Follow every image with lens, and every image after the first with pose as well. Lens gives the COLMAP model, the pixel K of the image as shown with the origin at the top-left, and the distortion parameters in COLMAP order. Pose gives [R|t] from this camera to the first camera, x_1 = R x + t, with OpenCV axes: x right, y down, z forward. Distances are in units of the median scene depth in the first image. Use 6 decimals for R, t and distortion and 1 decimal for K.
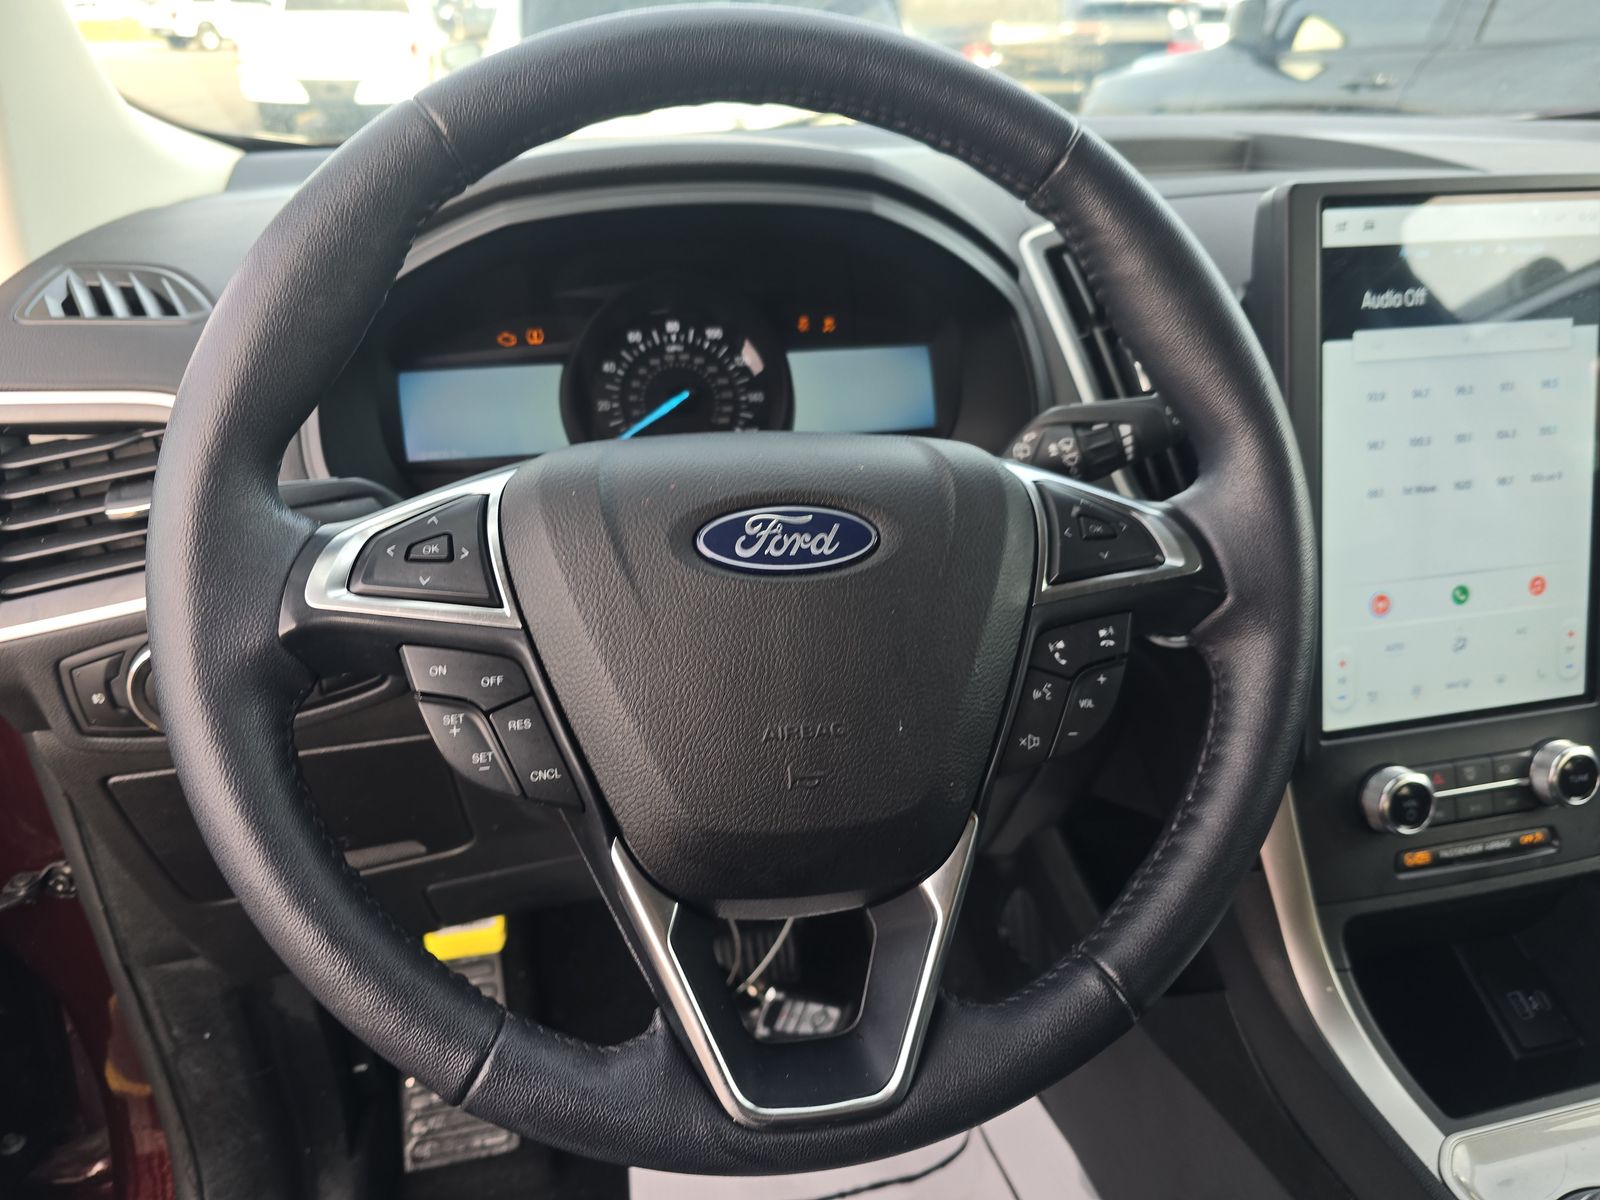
lens RADIAL K [[1087.4, 0, 797.2], [0, 1087.4, 599.8], [0, 0, 1]] dist [0.050213, -0.050277]
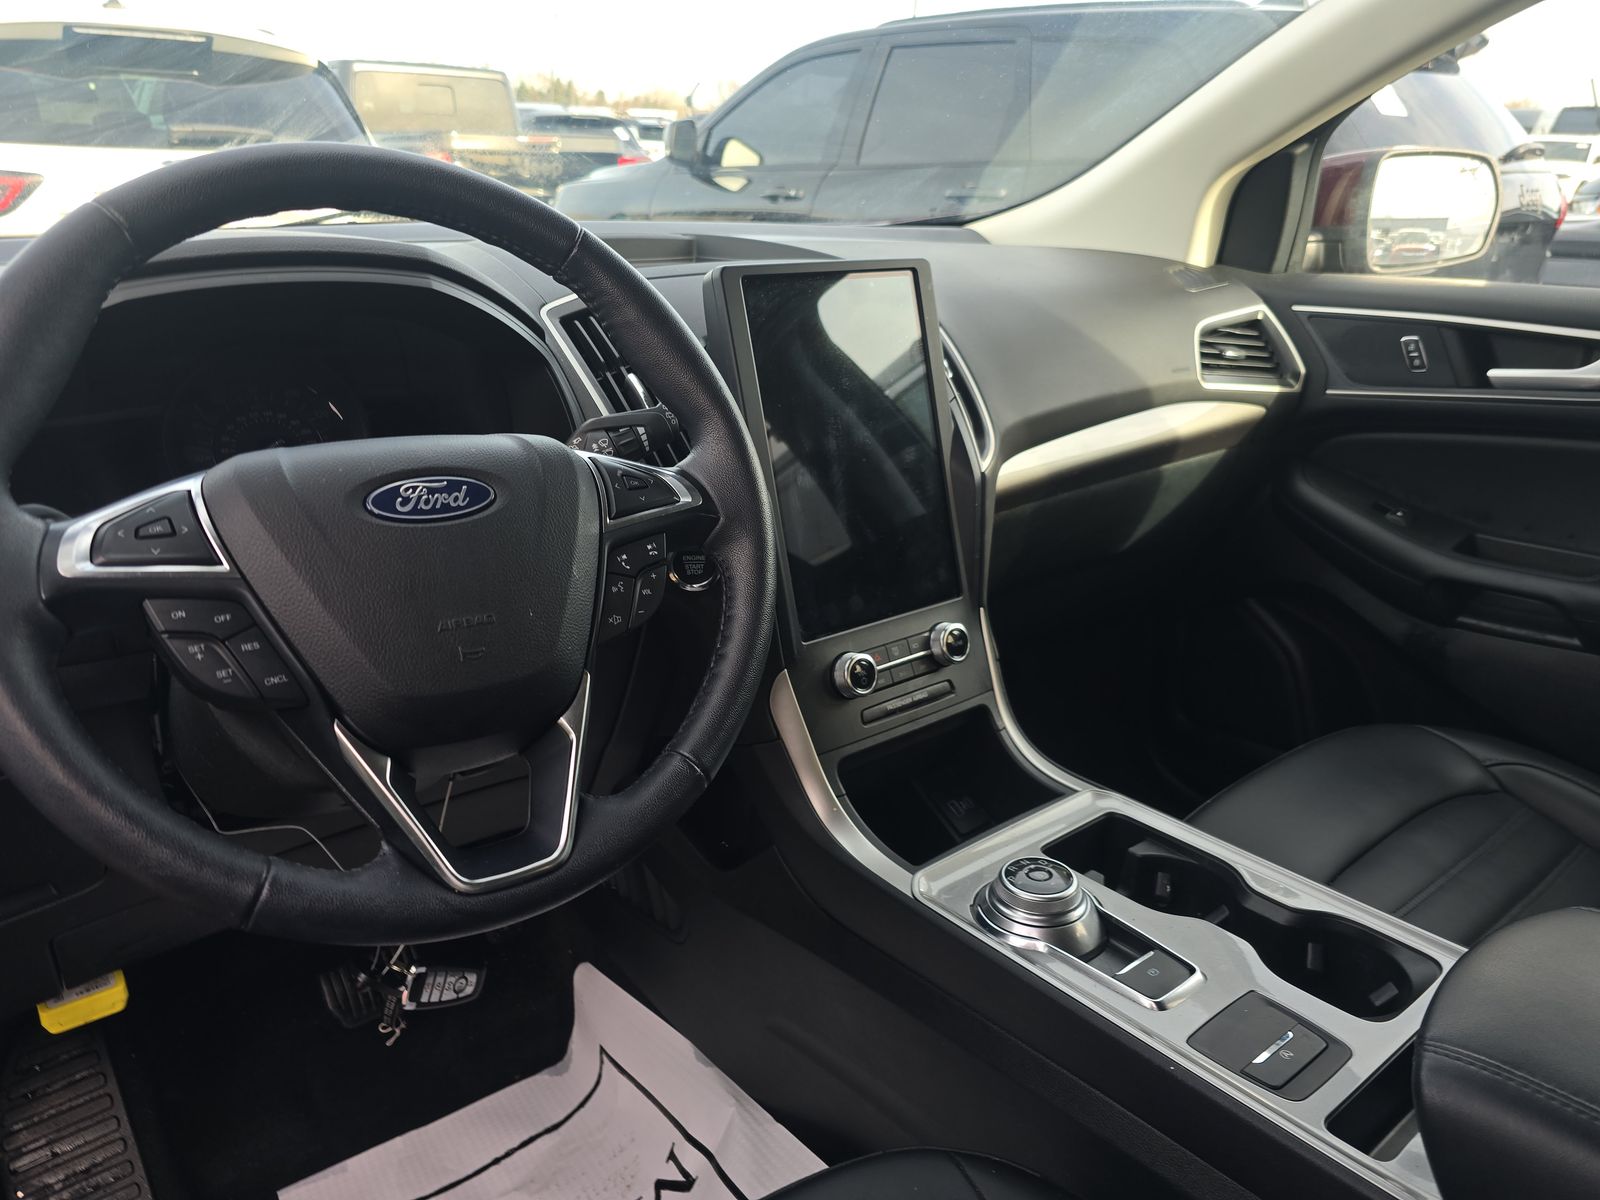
lens RADIAL K [[1087.4, 0, 782.8], [0, 1087.4, 598.0], [0, 0, 1]] dist [0.050213, -0.050277]
pose [[0.907161, -0.128732, 0.400609, -0.121203], [0.160666, 0.985889, -0.047014, 0.142795], [-0.388904, 0.107013, 0.915042, -0.328834]]
